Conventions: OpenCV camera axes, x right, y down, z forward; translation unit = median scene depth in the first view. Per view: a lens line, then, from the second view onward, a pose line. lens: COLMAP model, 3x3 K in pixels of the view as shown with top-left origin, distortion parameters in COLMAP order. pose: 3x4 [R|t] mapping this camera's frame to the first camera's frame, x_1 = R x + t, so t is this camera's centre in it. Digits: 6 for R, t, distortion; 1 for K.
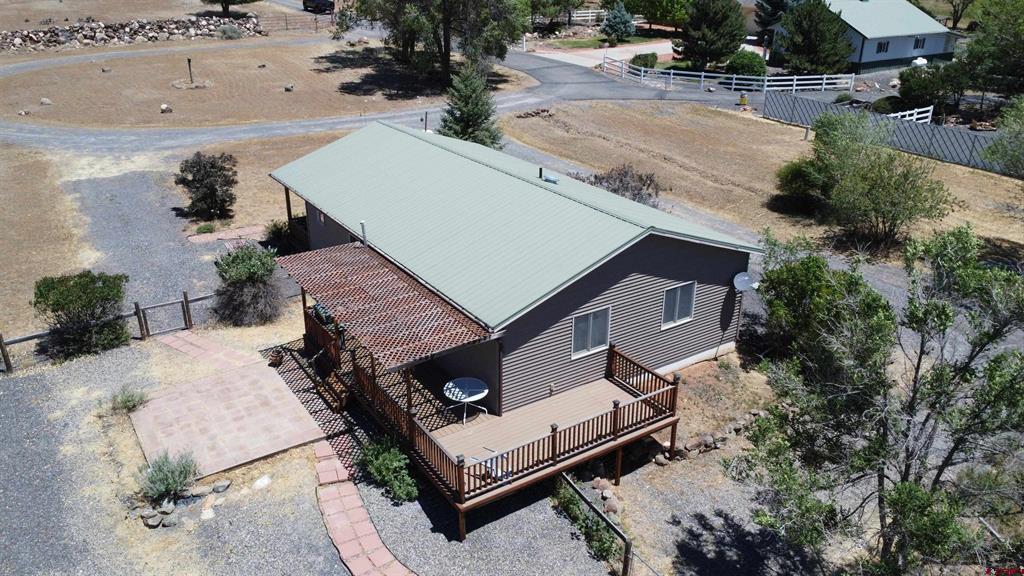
lens RADIAL K [[767.1, 0, 512.0], [0, 767.1, 288.0], [0, 0, 1]] dist [0.002039, -0.010960]
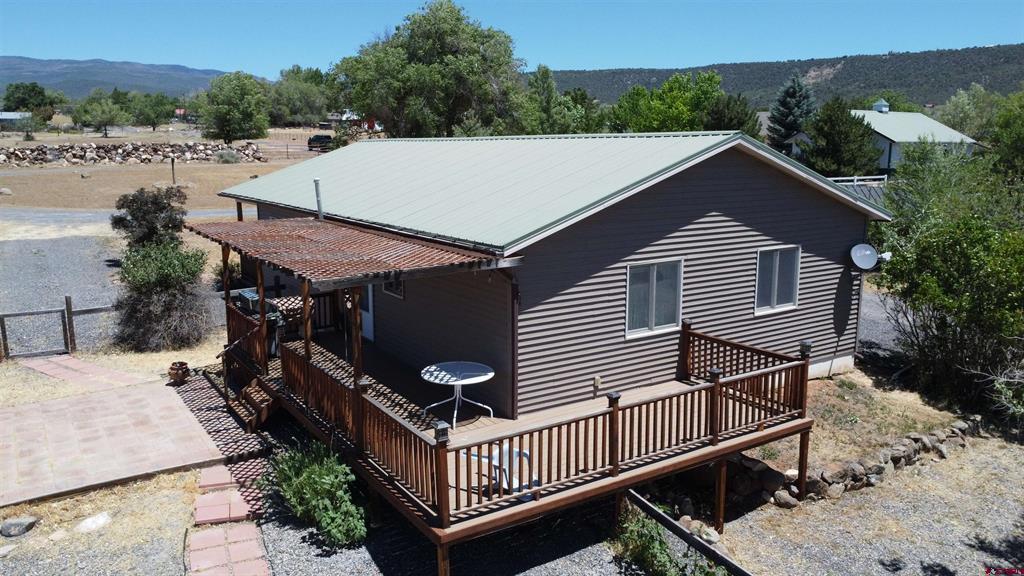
lens RADIAL K [[767.1, 0, 512.0], [0, 767.1, 288.0], [0, 0, 1]] dist [0.002039, -0.010960]
pose [[0.999938, -0.008862, -0.006680, -0.011721], [0.007121, 0.974043, -0.226250, 0.195162], [0.008512, 0.226189, 0.974046, 0.375721]]
